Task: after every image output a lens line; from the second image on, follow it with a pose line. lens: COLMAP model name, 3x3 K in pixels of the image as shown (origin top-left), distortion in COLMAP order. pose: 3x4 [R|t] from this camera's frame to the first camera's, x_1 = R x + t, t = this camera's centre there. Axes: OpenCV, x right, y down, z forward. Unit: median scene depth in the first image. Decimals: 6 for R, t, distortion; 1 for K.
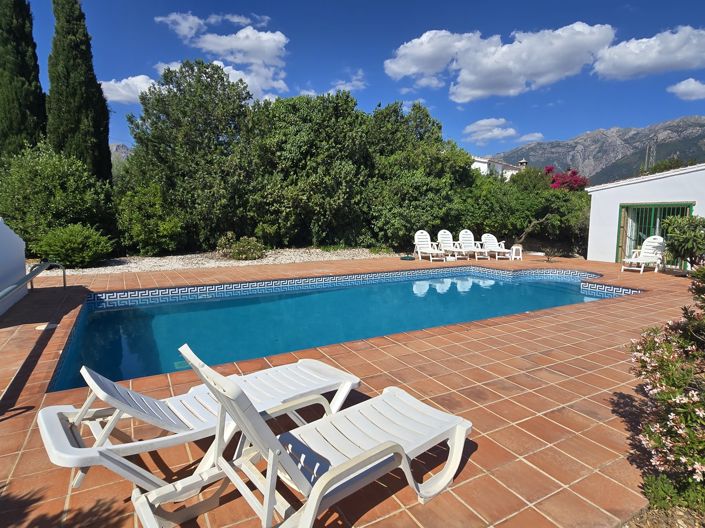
lens RADIAL K [[396.0, 0, 344.9], [0, 396.0, 268.0], [0, 0, 1]] dist [-0.004433, -0.004234]
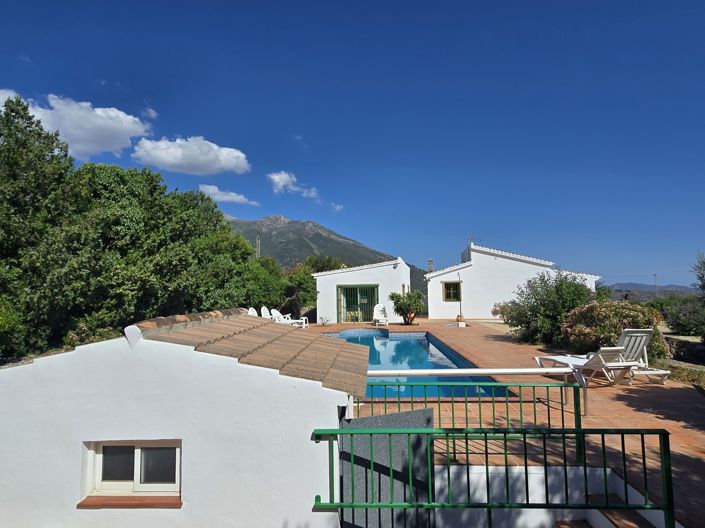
lens RADIAL K [[418.5, 0, 349.1], [0, 418.5, 265.5], [0, 0, 1]] dist [0.009875, 0.001704]
pose [[0.514319, 0.037835, 0.856764, -0.658895], [0.133711, 0.983271, -0.123689, -0.029079], [-0.847111, 0.178174, 0.500656, 0.128415]]
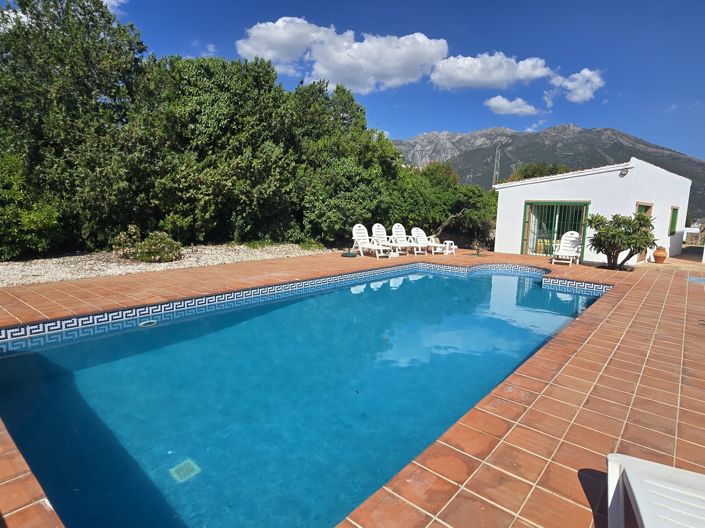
lens RADIAL K [[396.0, 0, 346.4], [0, 396.0, 271.0], [0, 0, 1]] dist [-0.004433, -0.004234]
pose [[0.937020, -0.035702, 0.347446, -0.156413], [0.023849, 0.998980, 0.038333, -0.021214], [-0.348460, -0.027632, 0.936916, 0.132494]]
